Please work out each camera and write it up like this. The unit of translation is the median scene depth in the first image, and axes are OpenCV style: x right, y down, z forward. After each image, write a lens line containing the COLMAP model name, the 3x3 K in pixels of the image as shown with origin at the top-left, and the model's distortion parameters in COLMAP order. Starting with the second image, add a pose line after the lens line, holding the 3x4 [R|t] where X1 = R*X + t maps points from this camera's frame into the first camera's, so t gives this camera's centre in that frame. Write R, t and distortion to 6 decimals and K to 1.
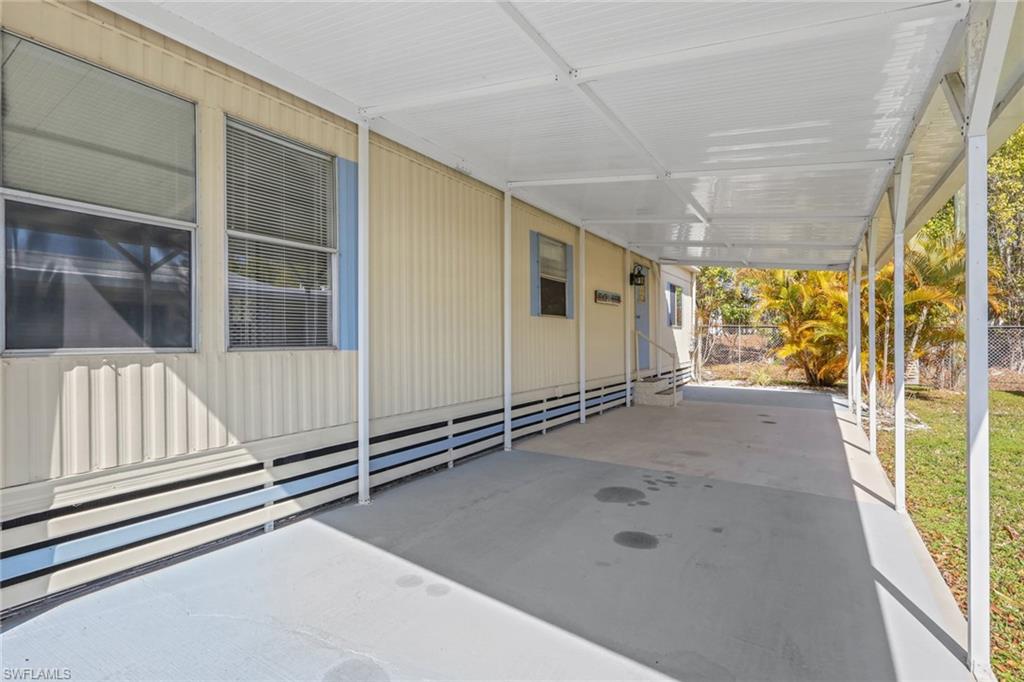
lens RADIAL K [[473.3, 0, 512.0], [0, 473.3, 341.0], [0, 0, 1]] dist [-0.002838, -0.000437]
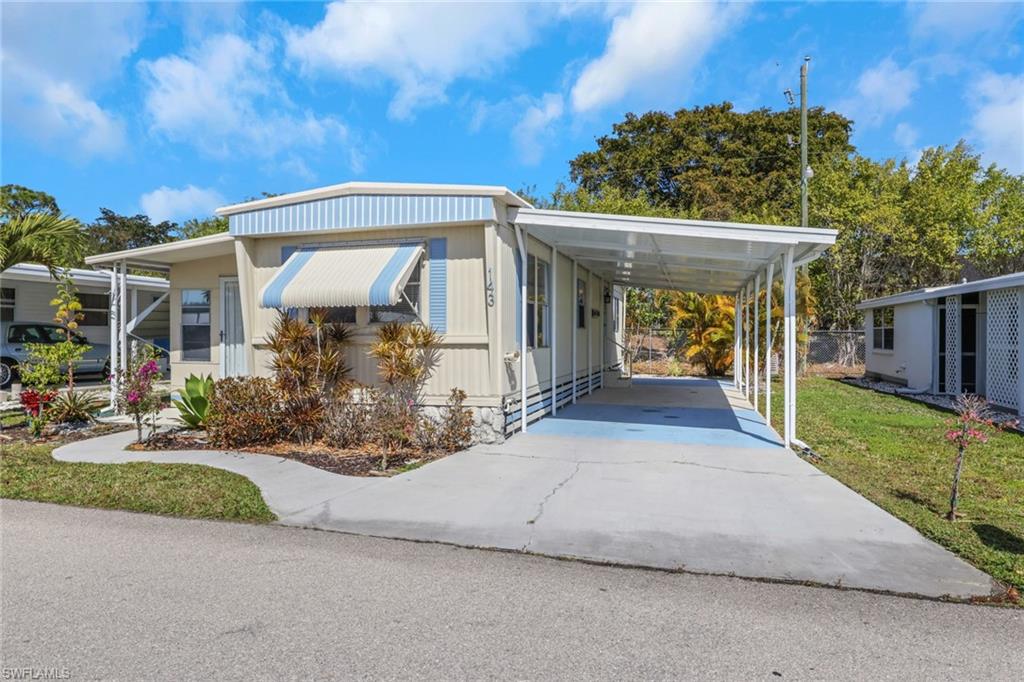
lens RADIAL K [[626.1, 0, 510.4], [0, 626.1, 345.7], [0, 0, 1]] dist [0.000651, -0.000073]
pose [[0.960310, -0.001487, 0.278932, -0.460862], [-0.000773, 0.999968, 0.007992, -0.004488], [-0.278935, -0.007891, 0.960278, -0.622050]]
